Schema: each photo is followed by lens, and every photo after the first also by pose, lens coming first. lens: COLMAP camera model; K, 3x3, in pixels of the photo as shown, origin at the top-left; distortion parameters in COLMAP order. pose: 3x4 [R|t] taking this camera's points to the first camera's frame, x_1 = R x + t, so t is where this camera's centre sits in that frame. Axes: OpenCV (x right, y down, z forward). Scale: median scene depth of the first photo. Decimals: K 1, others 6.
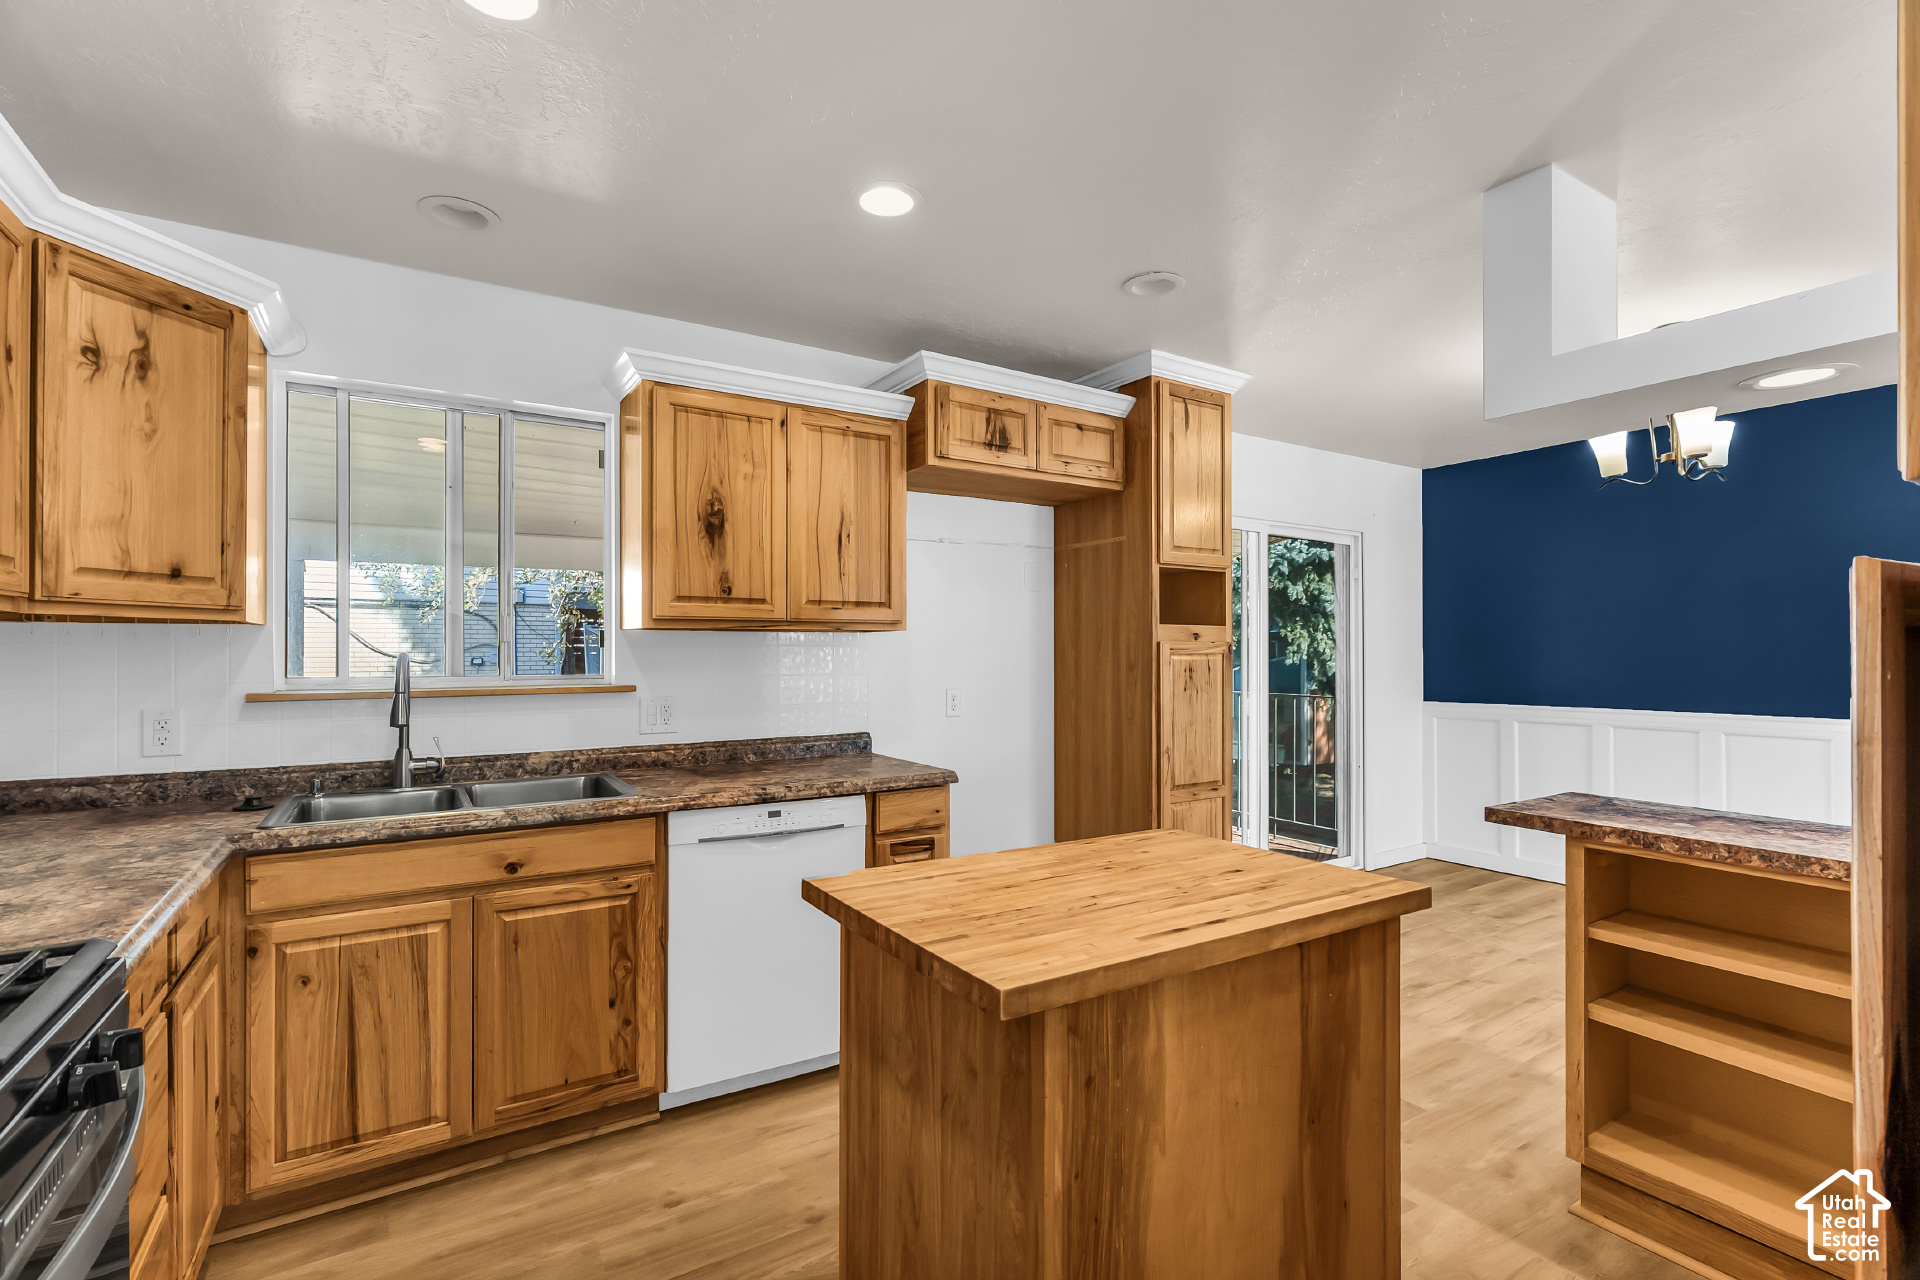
lens RADIAL K [[868.8, 0, 961.0], [0, 868.8, 648.5], [0, 0, 1]] dist [-0.000953, 0.000429]
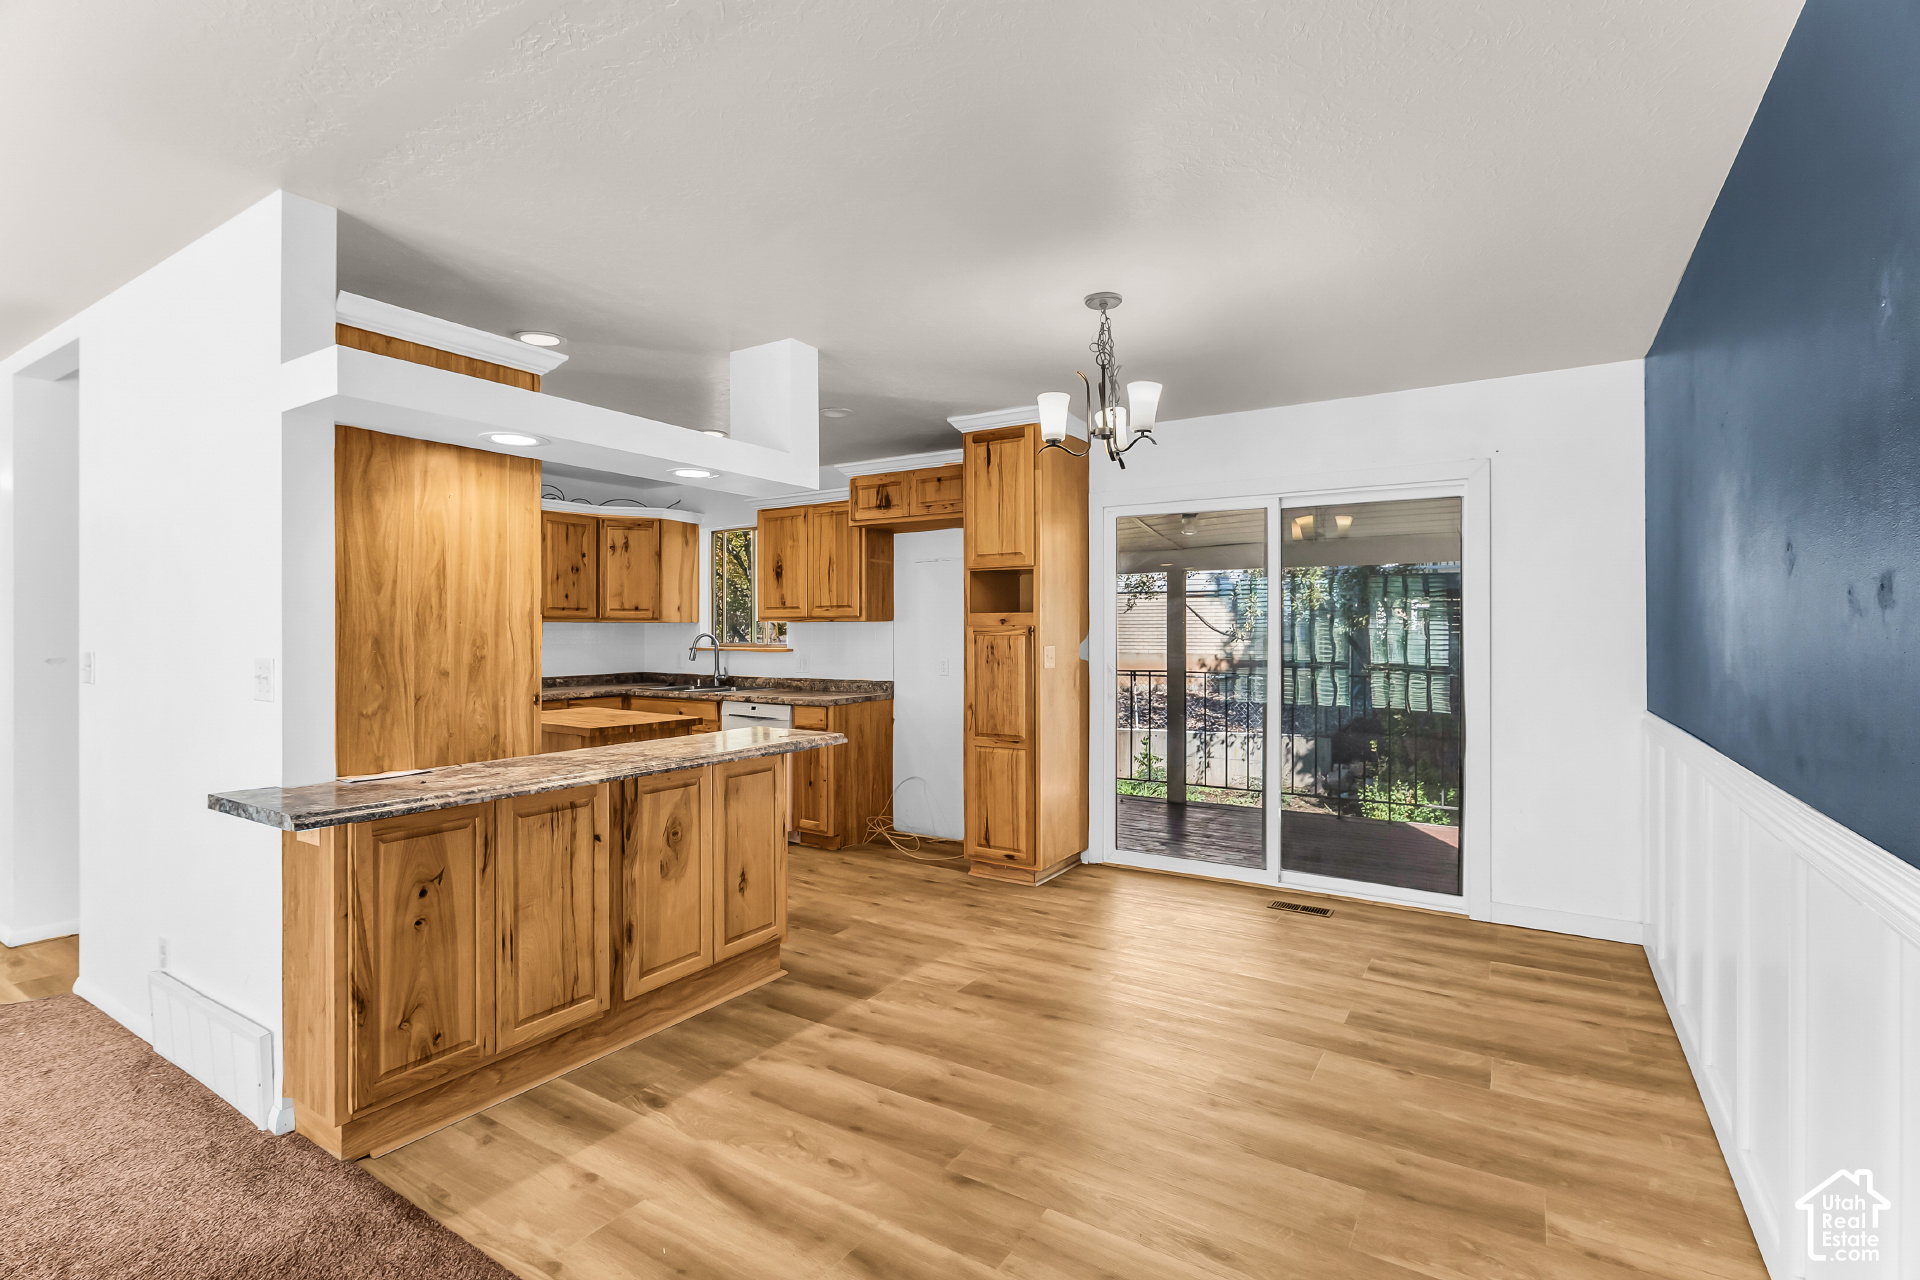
lens RADIAL K [[891.0, 0, 959.6], [0, 891.0, 632.0], [0, 0, 1]] dist [-0.002628, -0.000130]
pose [[0.424148, 0.003288, -0.905587, 1.702442], [0.003732, 0.999979, 0.005378, -0.007778], [0.905585, -0.005661, 0.424126, 0.446169]]
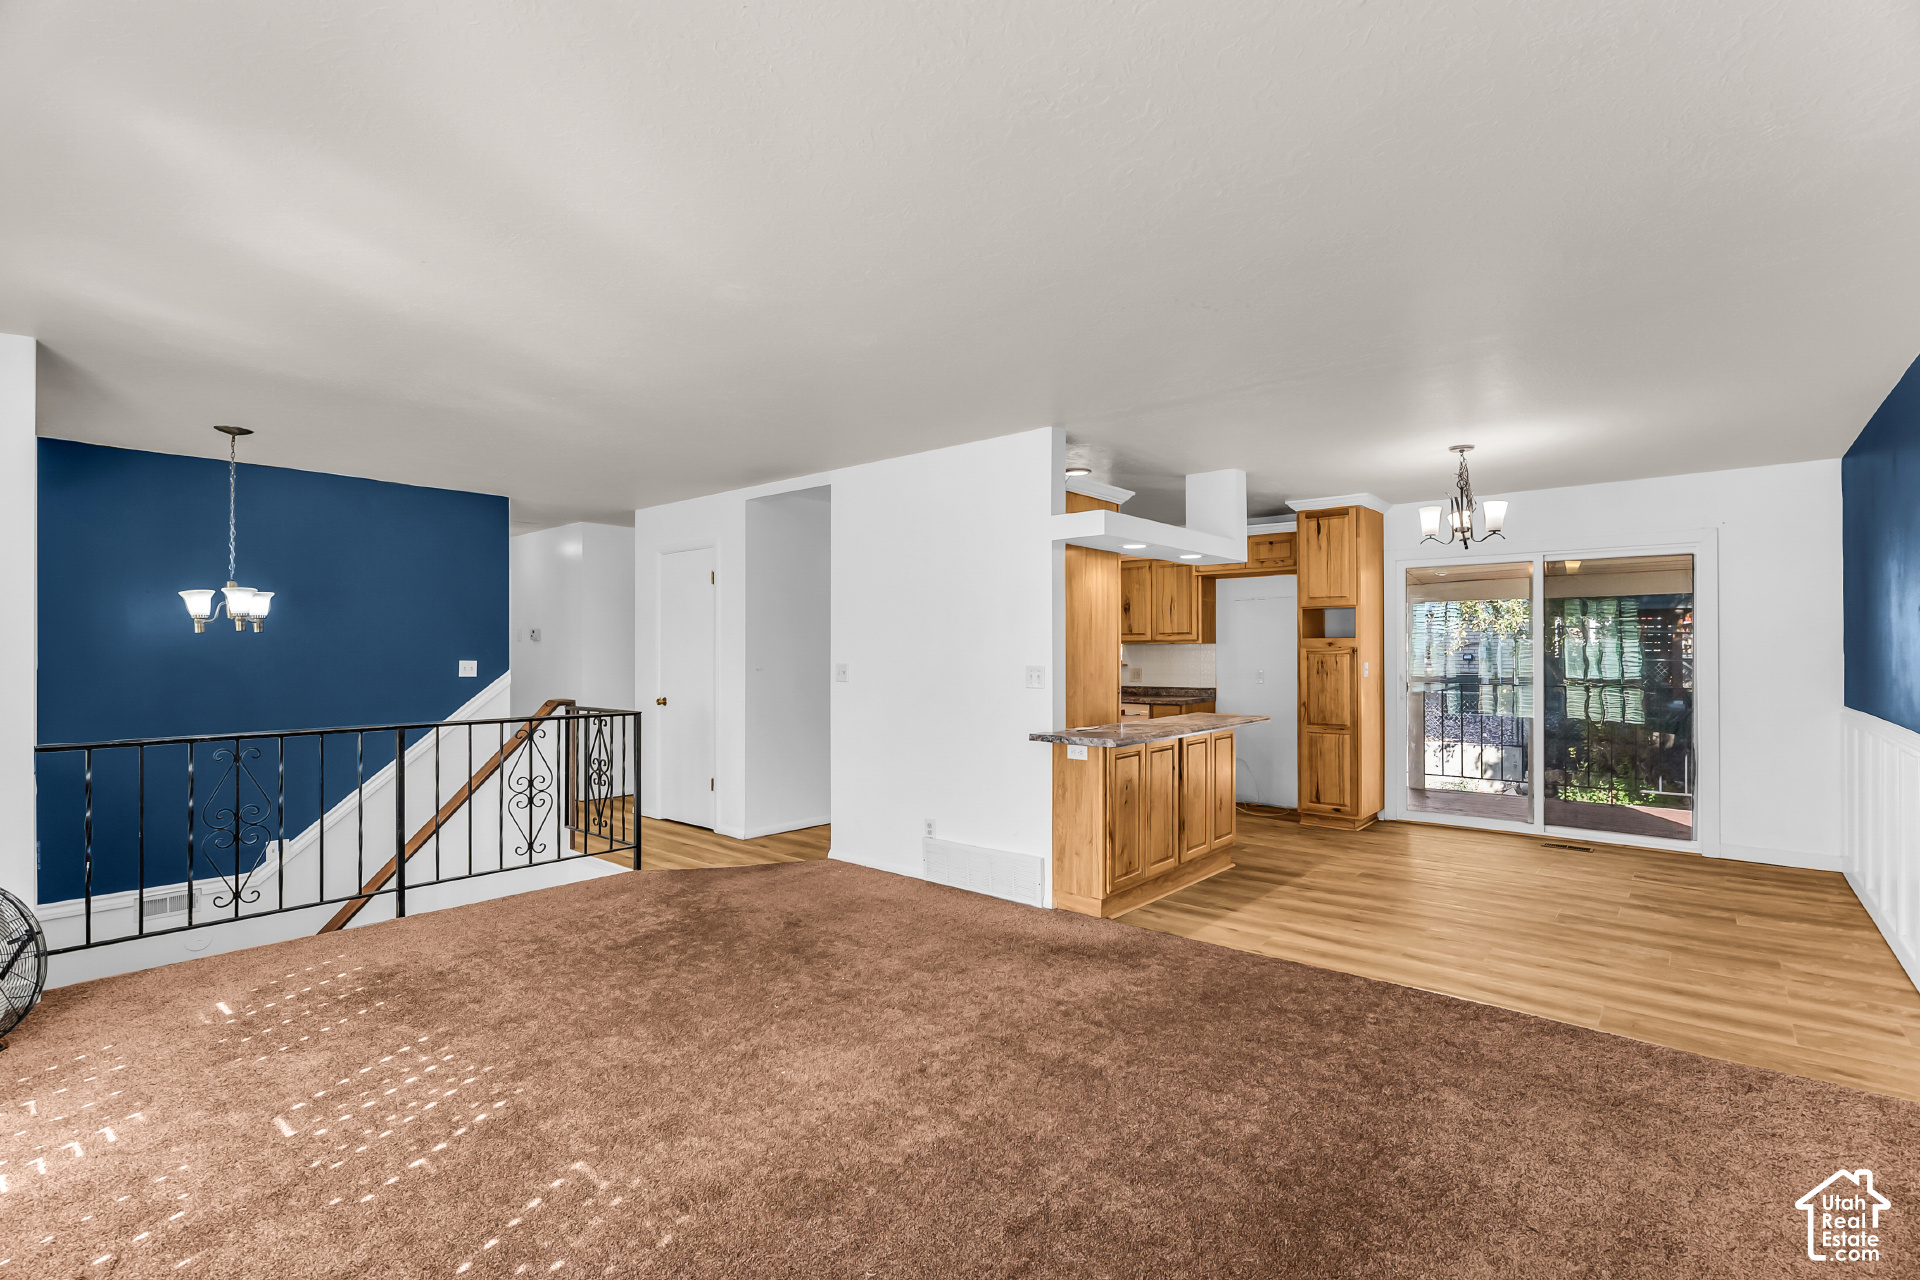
lens RADIAL K [[868.8, 0, 961.0], [0, 868.8, 648.5], [0, 0, 1]] dist [-0.000953, 0.000429]
pose [[0.292026, 0.000159, -0.956410, 2.118055], [0.006111, 0.999979, 0.002032, -0.016860], [0.956391, -0.006438, 0.292019, -0.331656]]
